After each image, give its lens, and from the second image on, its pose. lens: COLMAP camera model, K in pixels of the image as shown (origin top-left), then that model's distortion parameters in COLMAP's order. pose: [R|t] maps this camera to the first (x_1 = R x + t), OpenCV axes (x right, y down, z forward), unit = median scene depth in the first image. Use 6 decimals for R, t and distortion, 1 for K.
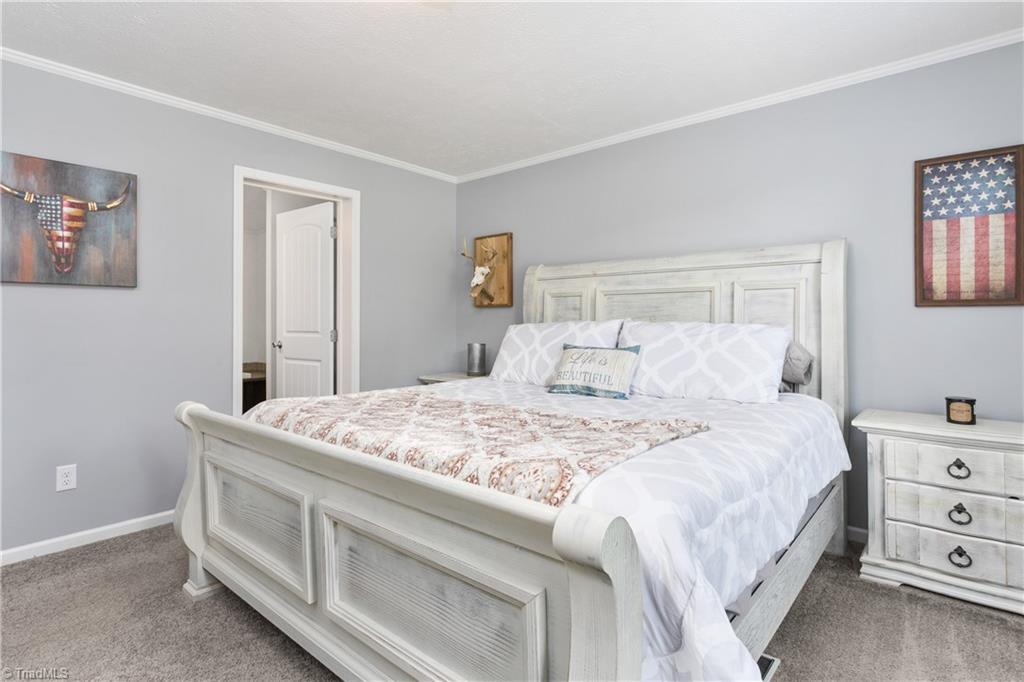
lens RADIAL K [[522.9, 0, 502.3], [0, 522.9, 321.2], [0, 0, 1]] dist [-0.002210, -0.000223]
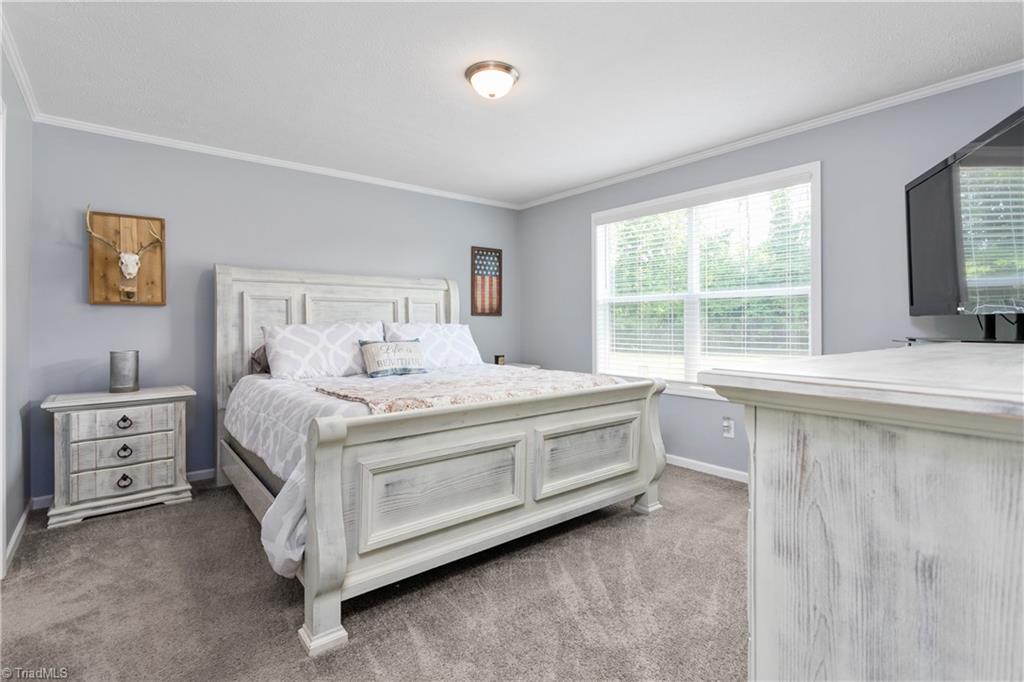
lens RADIAL K [[494.9, 0, 524.6], [0, 494.9, 321.9], [0, 0, 1]] dist [0.006252, 0.002287]
pose [[0.160329, 0.005187, 0.987050, -1.125501], [0.004312, 0.999973, -0.005956, 0.009597], [-0.987054, 0.005211, 0.160303, 0.473925]]
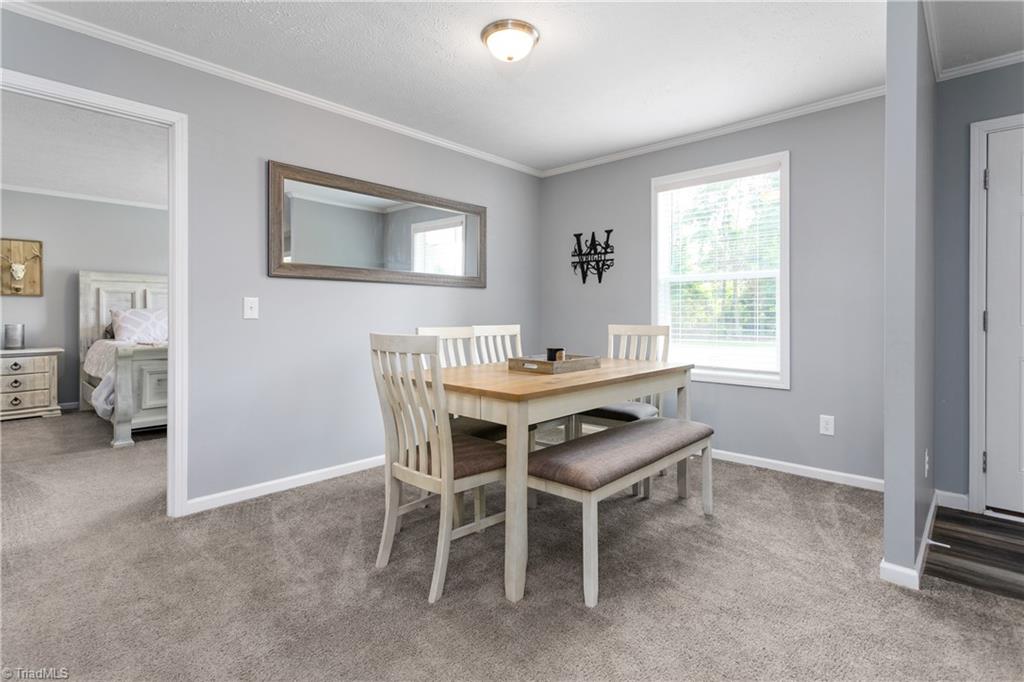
lens RADIAL K [[494.9, 0, 515.2], [0, 494.9, 315.7], [0, 0, 1]] dist [0.006252, 0.002287]
pose [[0.028451, 0.002833, 0.999591, -1.999721], [0.002935, 0.999991, -0.002917, 0.046659], [-0.999591, 0.003017, 0.028443, -0.401189]]
